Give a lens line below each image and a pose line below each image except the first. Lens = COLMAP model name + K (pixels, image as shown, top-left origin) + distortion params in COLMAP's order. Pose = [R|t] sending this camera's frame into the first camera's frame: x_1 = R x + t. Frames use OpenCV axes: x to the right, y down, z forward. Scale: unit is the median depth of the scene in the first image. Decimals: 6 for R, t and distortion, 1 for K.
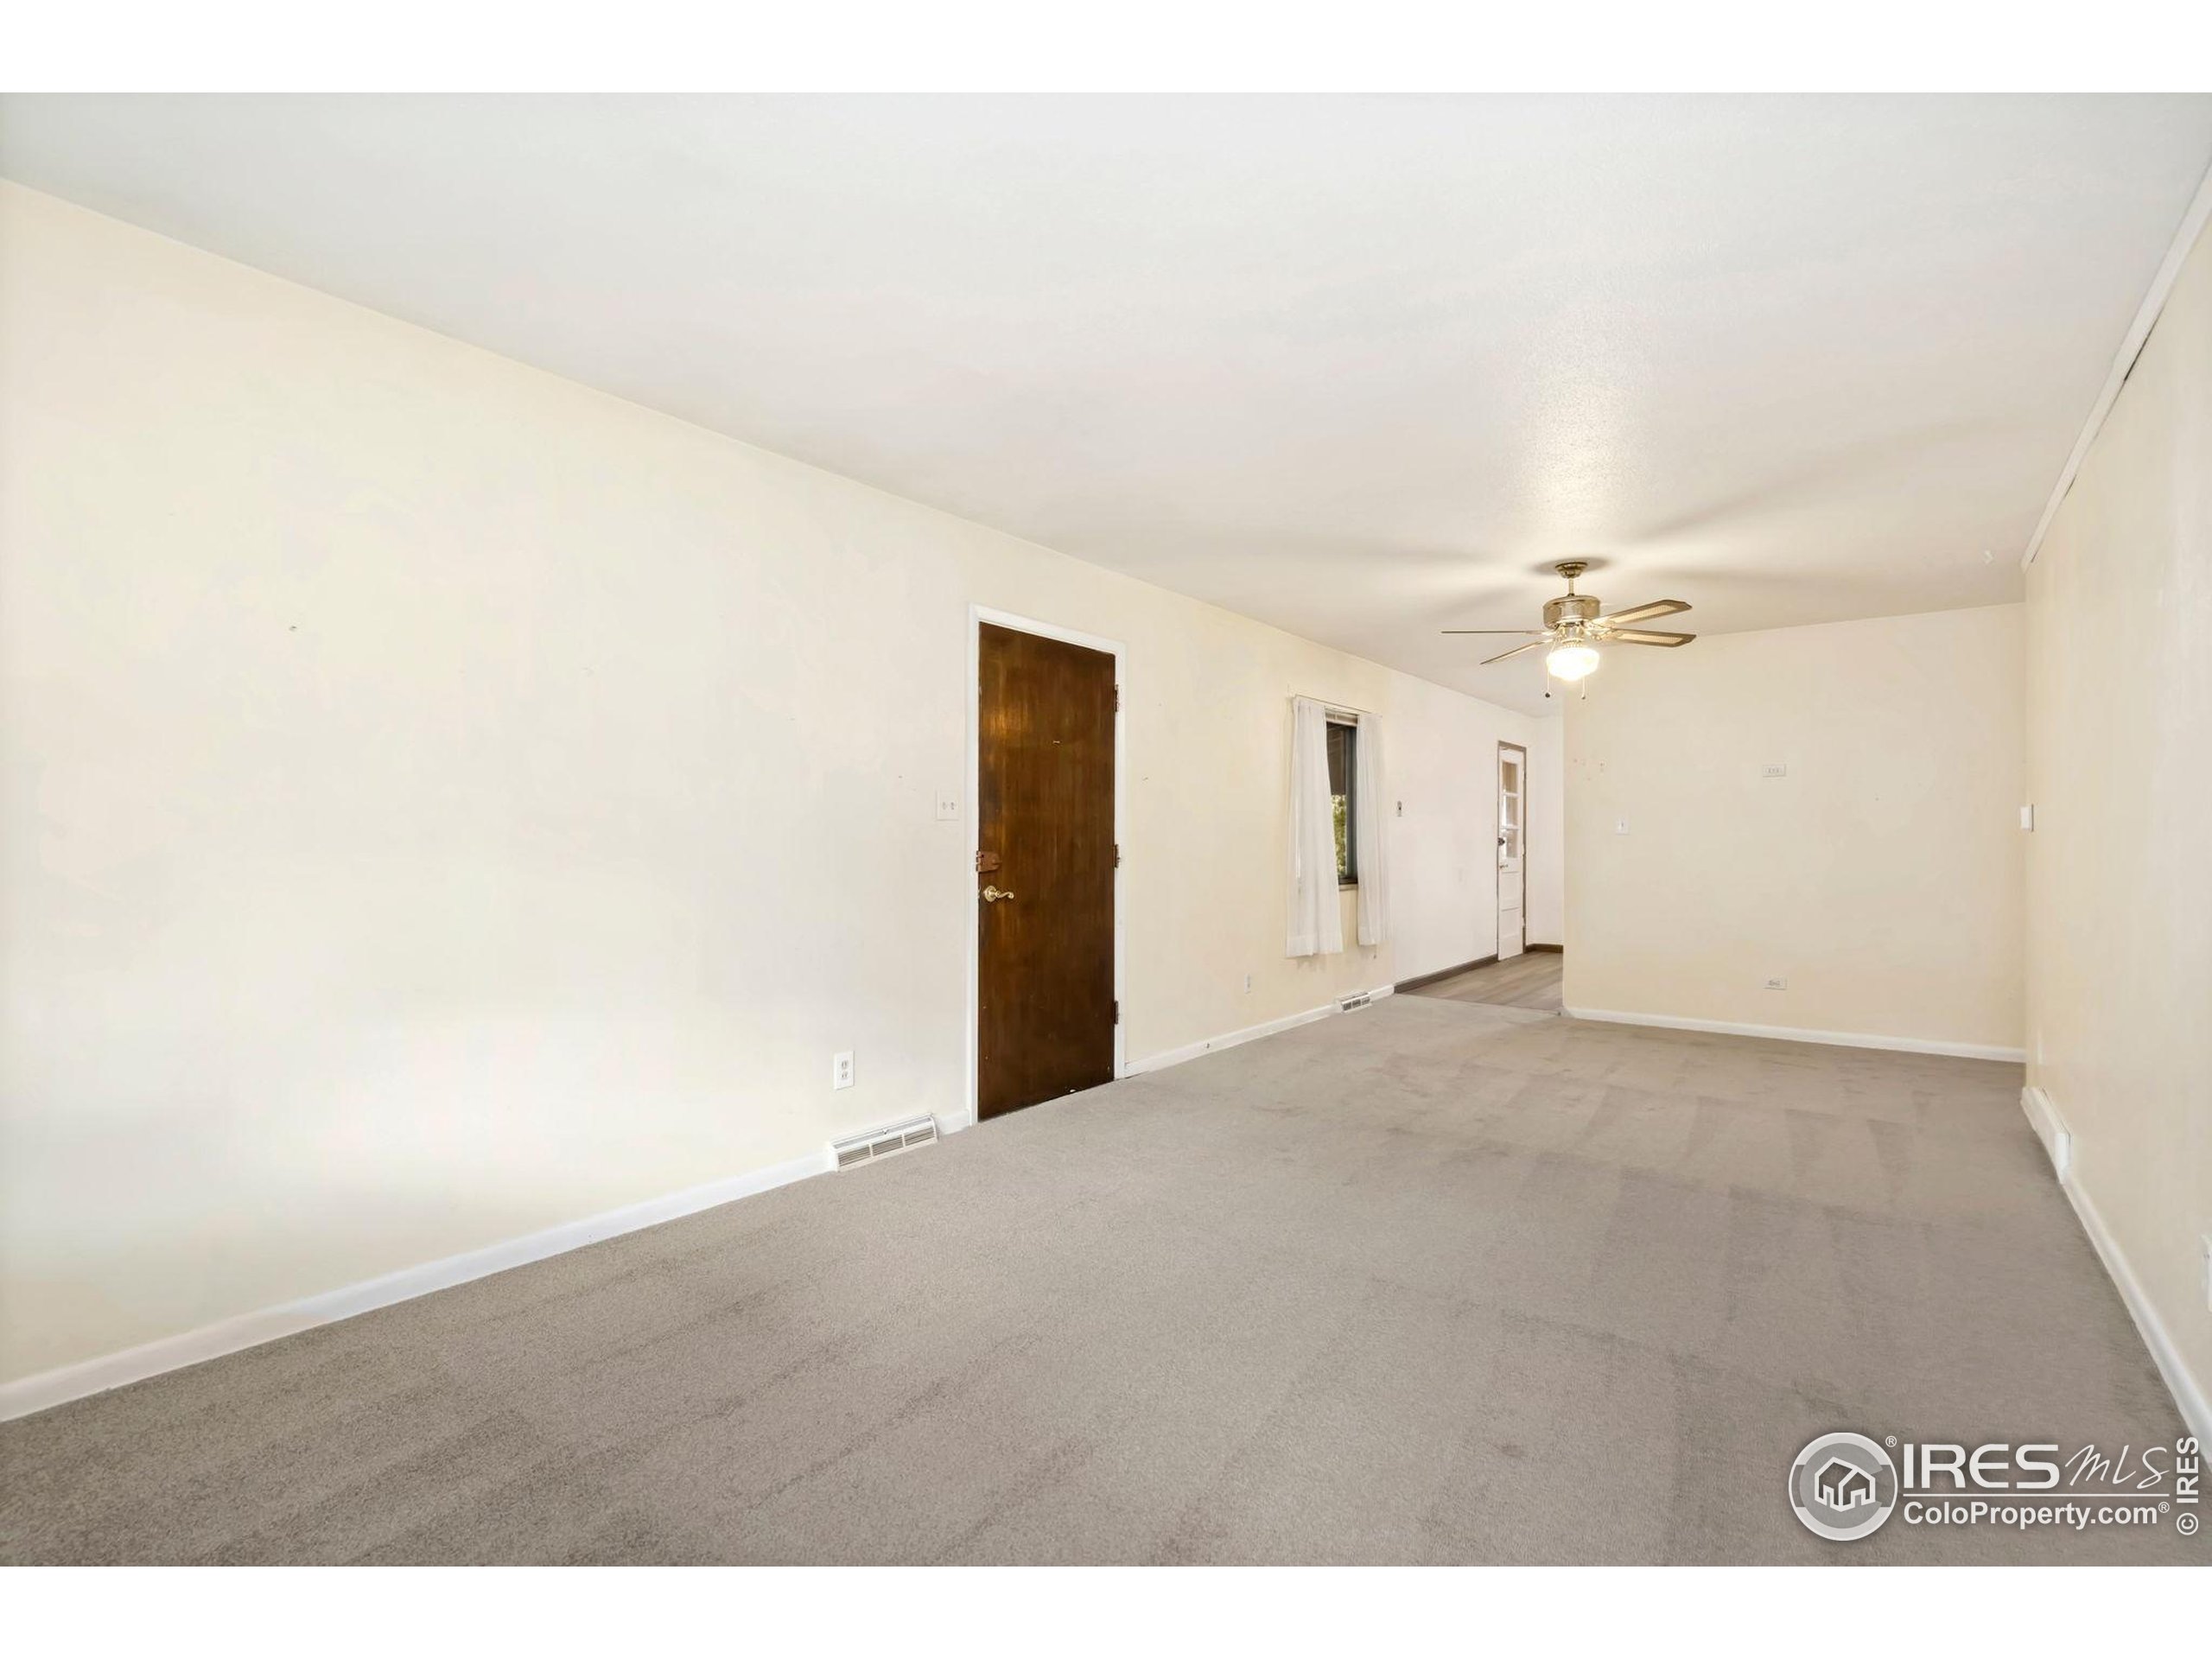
lens RADIAL K [[1020.5, 0, 1113.0], [0, 1020.5, 848.6], [0, 0, 1]] dist [-0.001484, -0.000113]
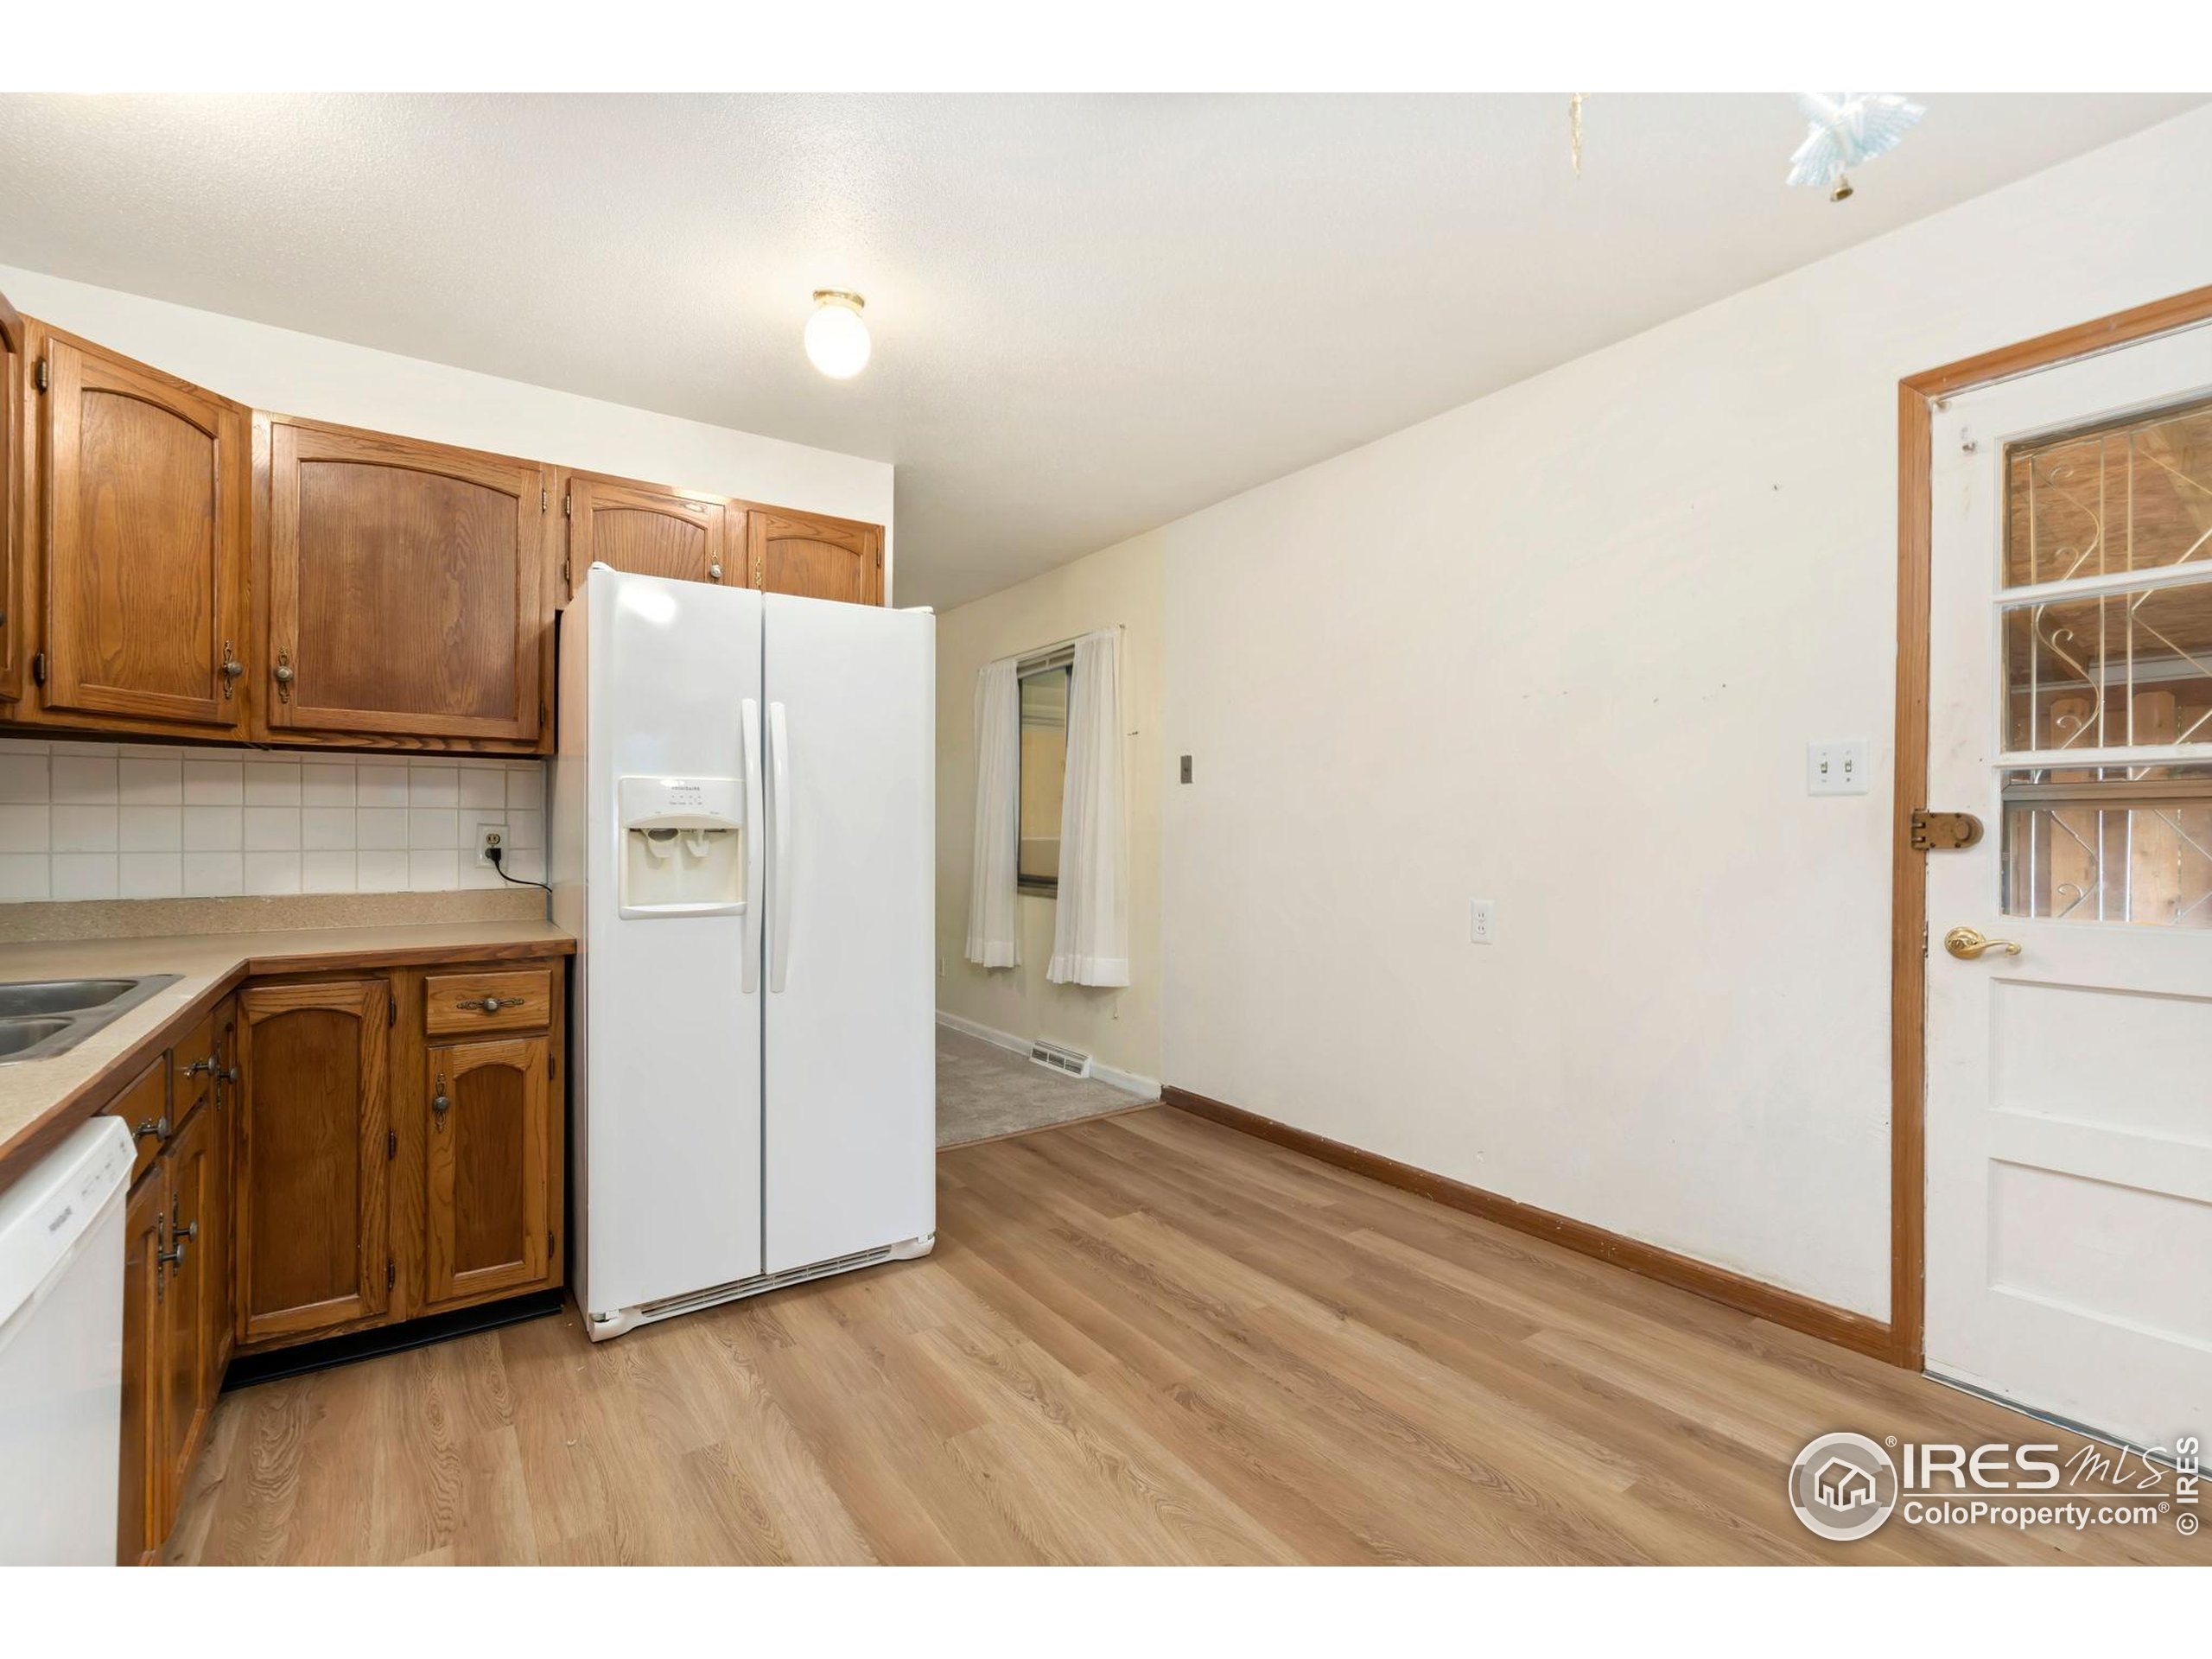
lens RADIAL K [[991.5, 0, 1109.6], [0, 991.5, 835.1], [0, 0, 1]] dist [-0.000176, 0.000280]
pose [[-0.284074, -0.003801, -0.958795, 1.295037], [-0.006926, 0.999974, -0.001912, -0.007705], [0.958777, 0.006098, -0.284093, 1.823131]]
